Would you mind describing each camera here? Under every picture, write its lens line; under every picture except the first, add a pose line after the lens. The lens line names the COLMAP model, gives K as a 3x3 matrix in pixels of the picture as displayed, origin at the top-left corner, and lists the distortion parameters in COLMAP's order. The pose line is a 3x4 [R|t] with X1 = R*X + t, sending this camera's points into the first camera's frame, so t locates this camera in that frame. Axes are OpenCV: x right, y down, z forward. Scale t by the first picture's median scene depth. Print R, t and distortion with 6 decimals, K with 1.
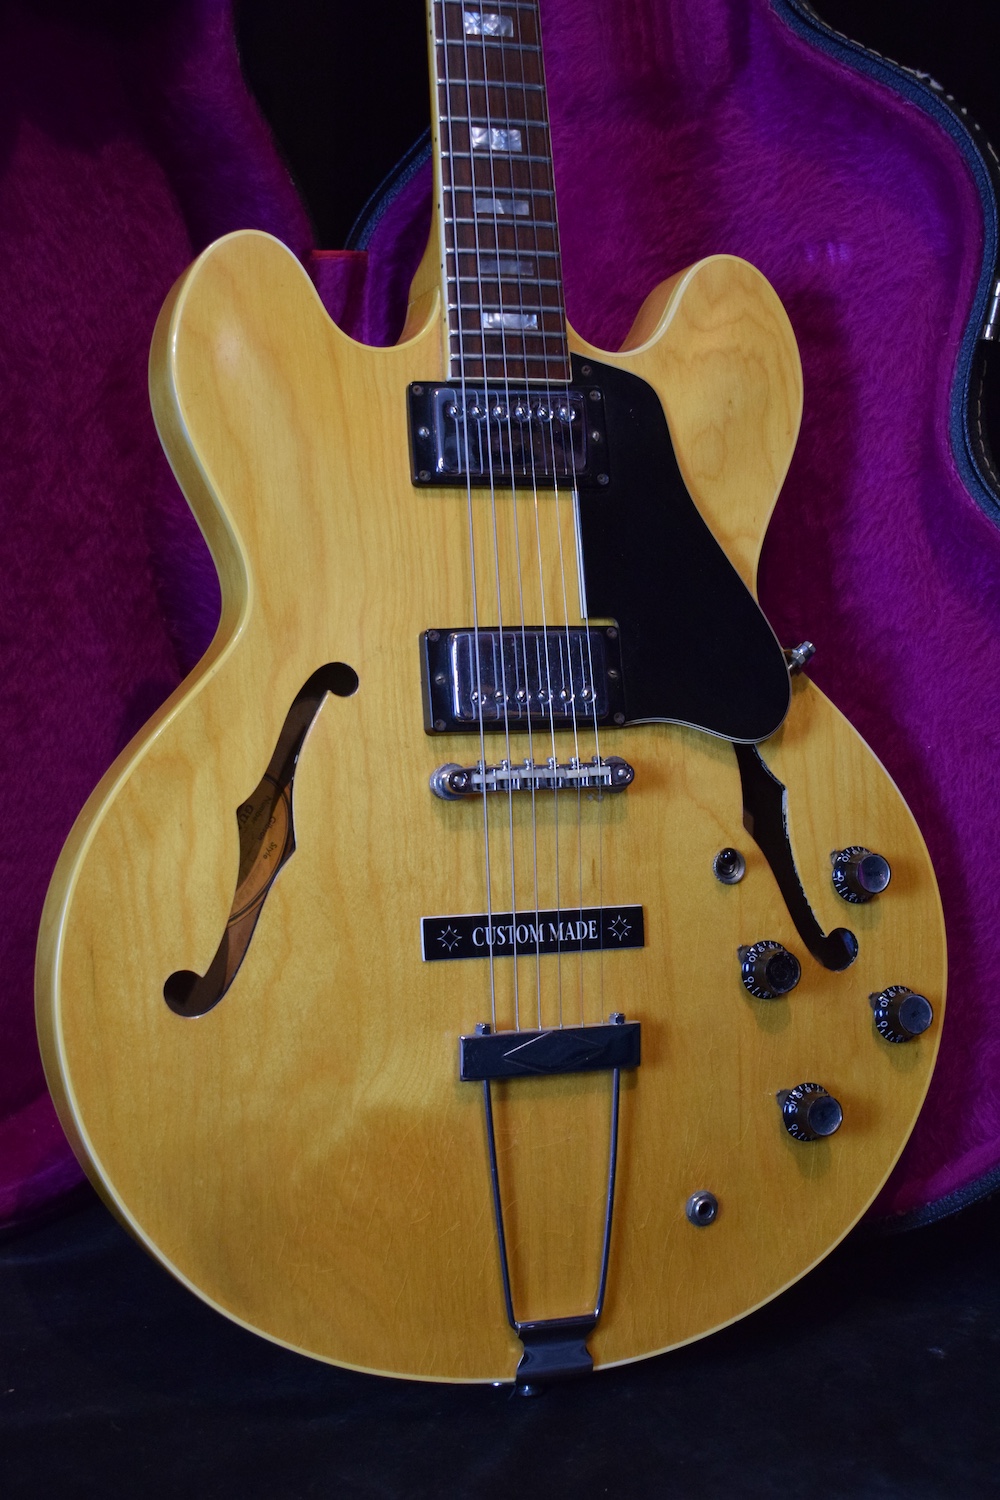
lens RADIAL K [[2447.6, 0, 488.4], [0, 2447.6, 754.4], [0, 0, 1]] dist [-0.010006, 0.000000]
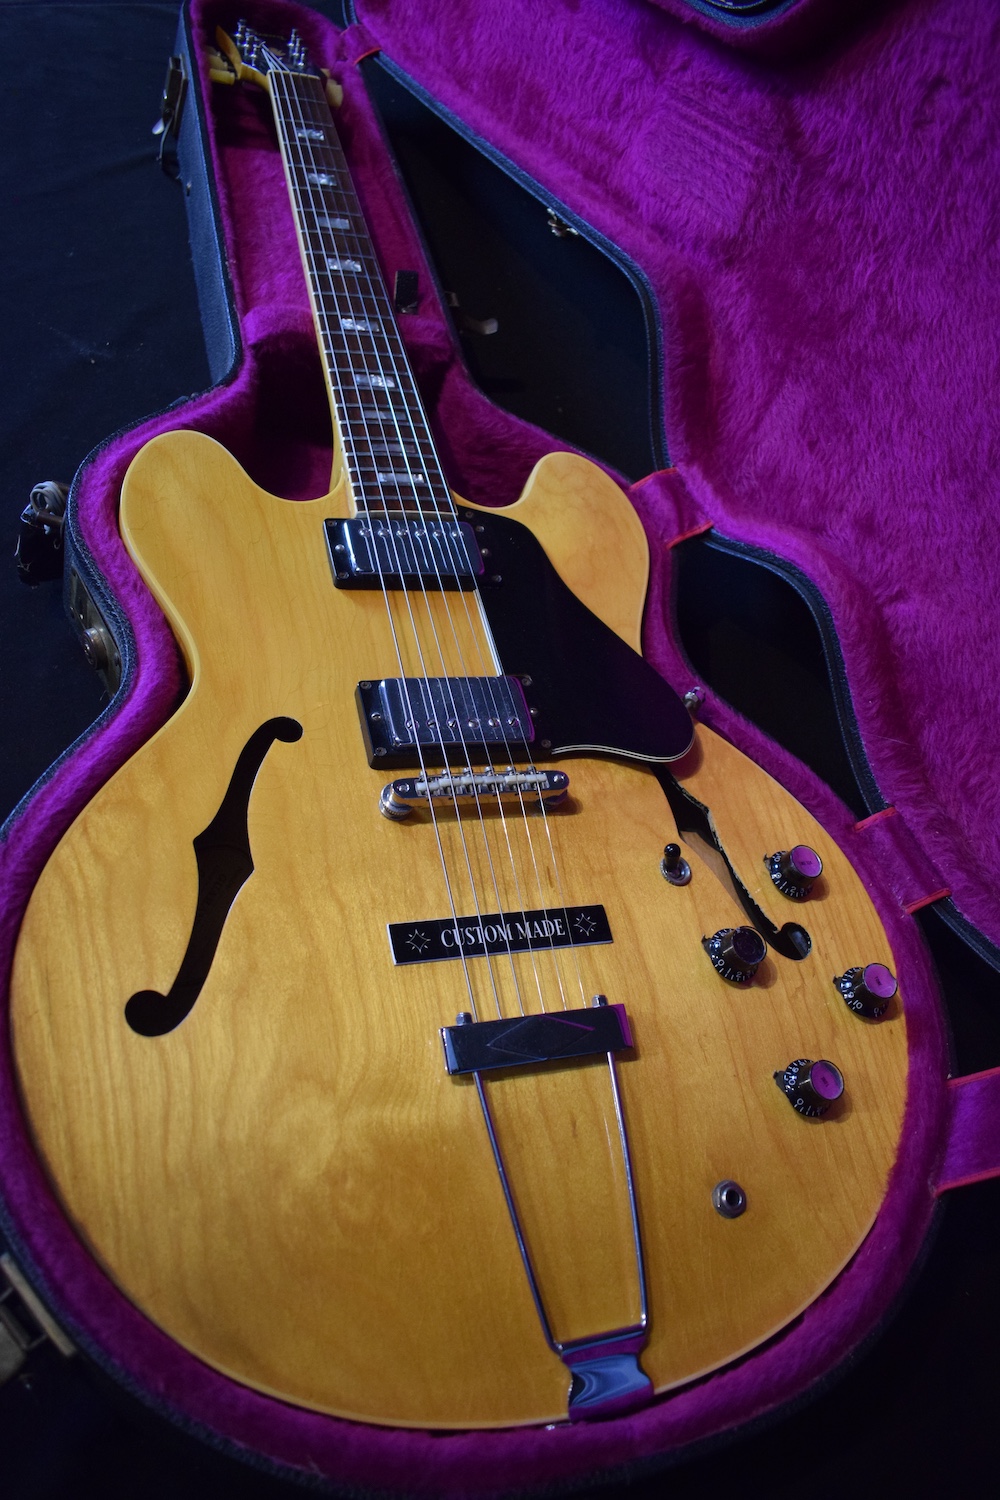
lens RADIAL K [[1184.1, 0, 490.4], [0, 1184.1, 747.9], [0, 0, 1]] dist [-0.098021, 0.026483]
pose [[0.984335, -0.174269, 0.026740, 0.013835], [0.168373, 0.884162, -0.435784, 0.215836], [0.052301, 0.433459, 0.899654, 0.515809]]
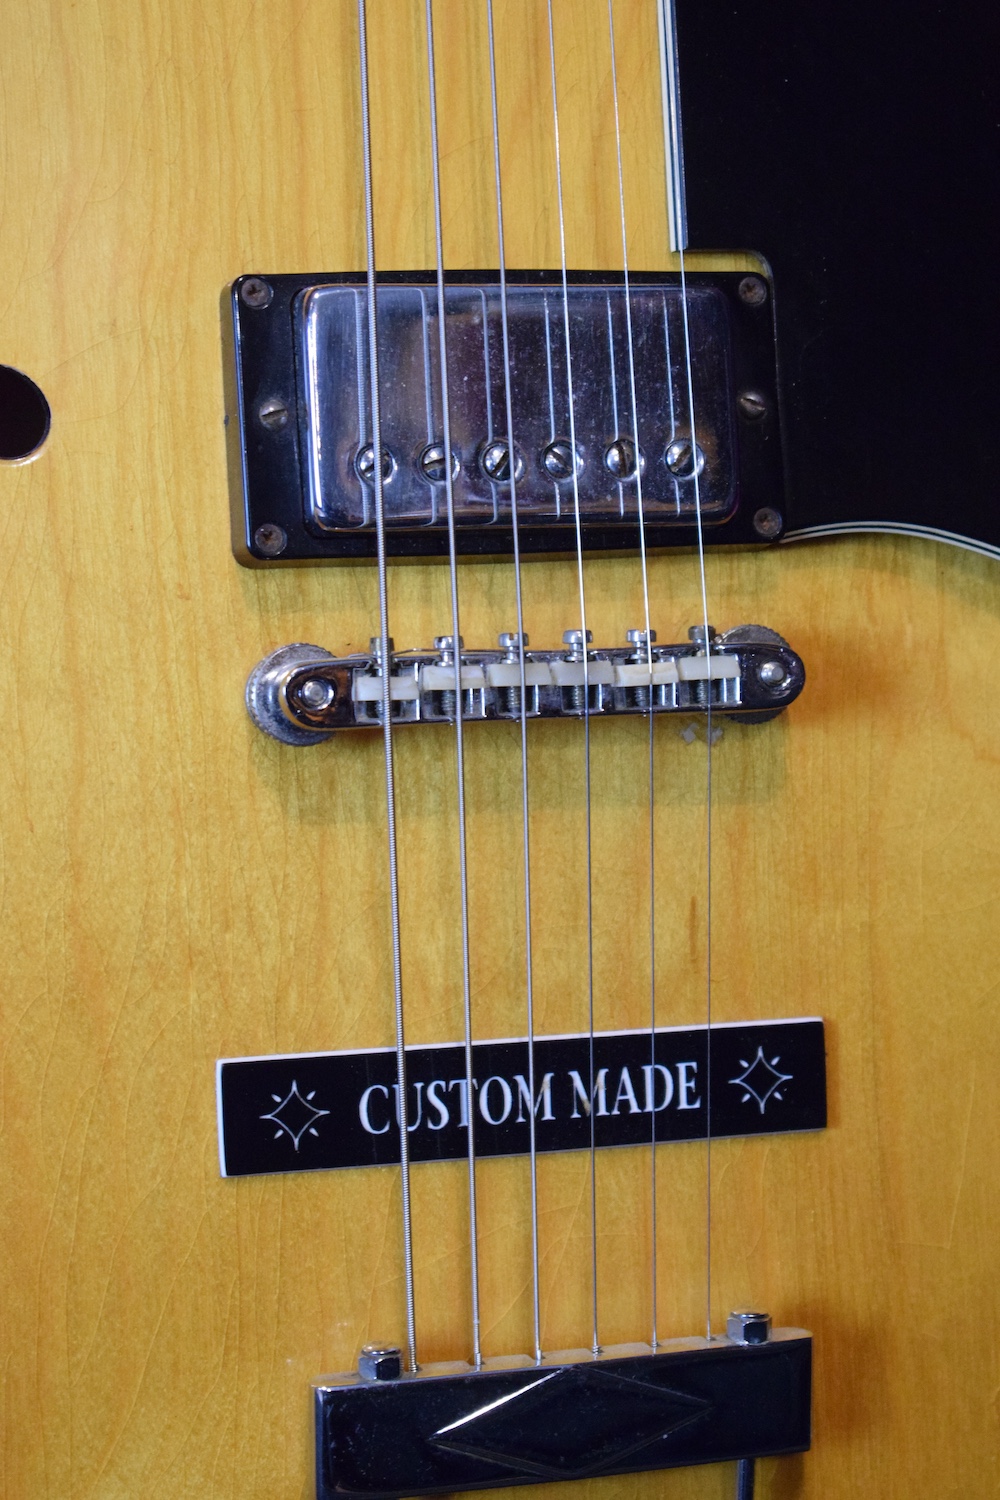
lens RADIAL K [[3450.5, 0, 492.0], [0, 3450.5, 751.5], [0, 0, 1]] dist [0.061831, 0.000000]
pose [[0.998248, 0.013956, -0.057506, 0.042224], [-0.009892, 0.997473, 0.070359, -0.016530], [0.058342, -0.069666, 0.995863, 0.471348]]
